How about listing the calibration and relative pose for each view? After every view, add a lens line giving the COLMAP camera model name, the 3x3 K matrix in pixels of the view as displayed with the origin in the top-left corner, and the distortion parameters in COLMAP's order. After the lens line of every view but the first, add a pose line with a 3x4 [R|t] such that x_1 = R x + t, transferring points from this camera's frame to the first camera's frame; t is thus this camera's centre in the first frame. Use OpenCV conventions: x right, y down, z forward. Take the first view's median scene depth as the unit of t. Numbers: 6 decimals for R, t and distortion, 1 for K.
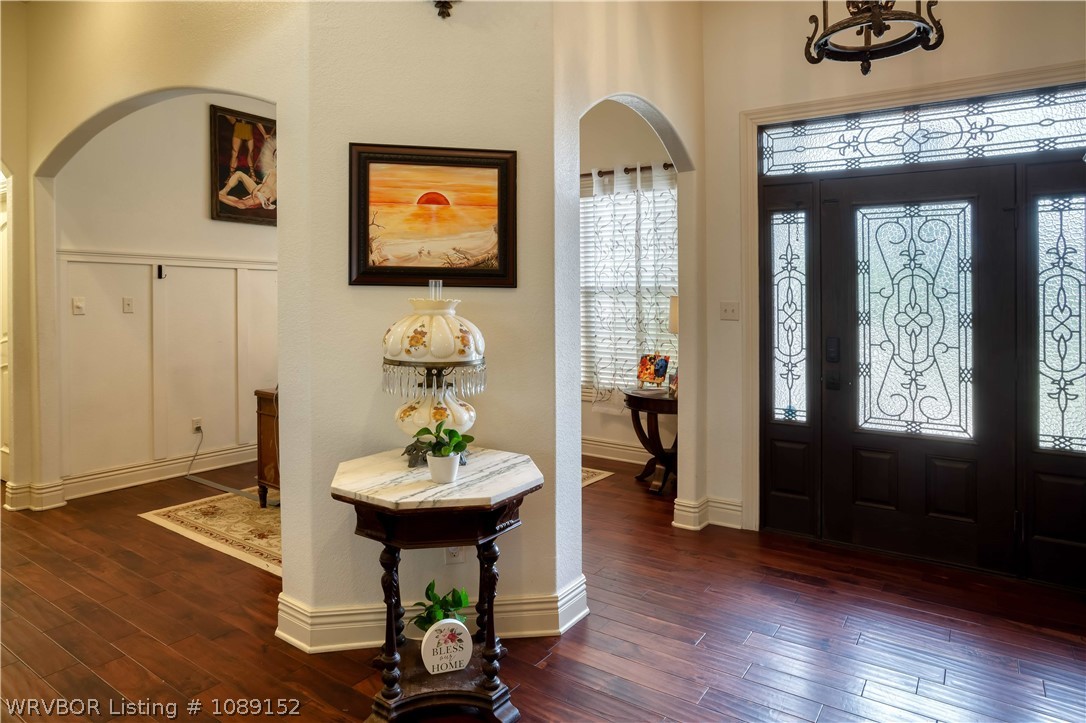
lens RADIAL K [[644.5, 0, 544.7], [0, 644.5, 317.9], [0, 0, 1]] dist [-0.068980, 0.060529]
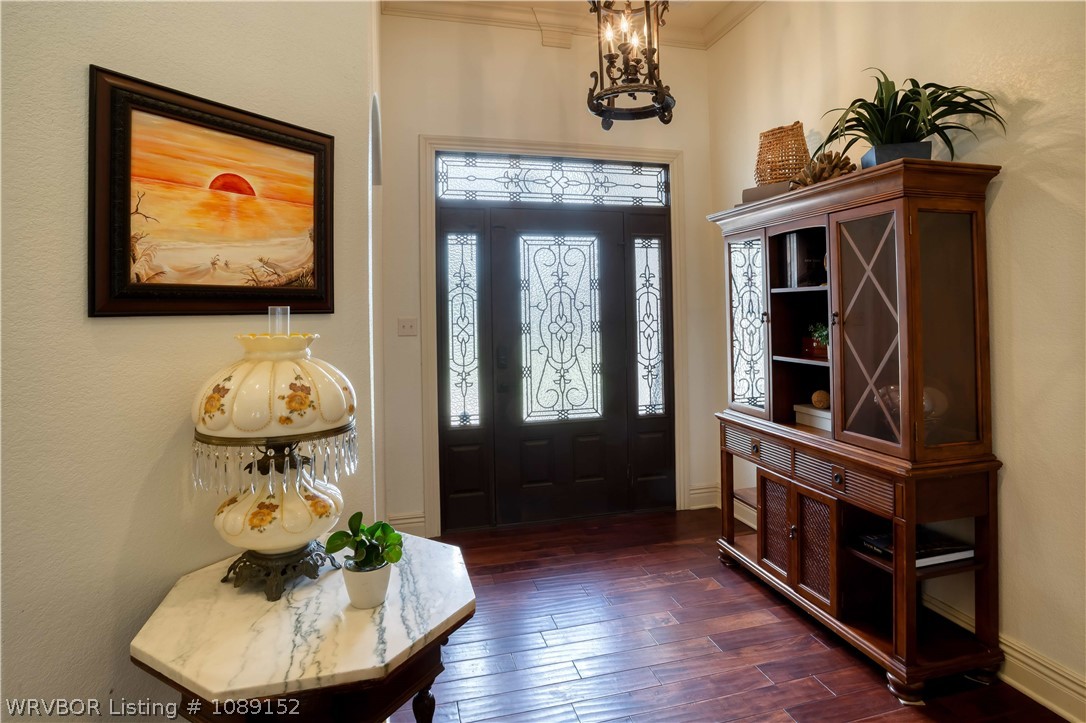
lens RADIAL K [[580.8, 0, 559.1], [0, 580.8, 297.8], [0, 0, 1]] dist [-0.076056, 0.056578]
pose [[0.664117, -0.007388, 0.747592, -0.283645], [0.041323, 0.998785, -0.026838, -0.026646], [-0.746486, 0.048716, 0.663616, 0.257940]]
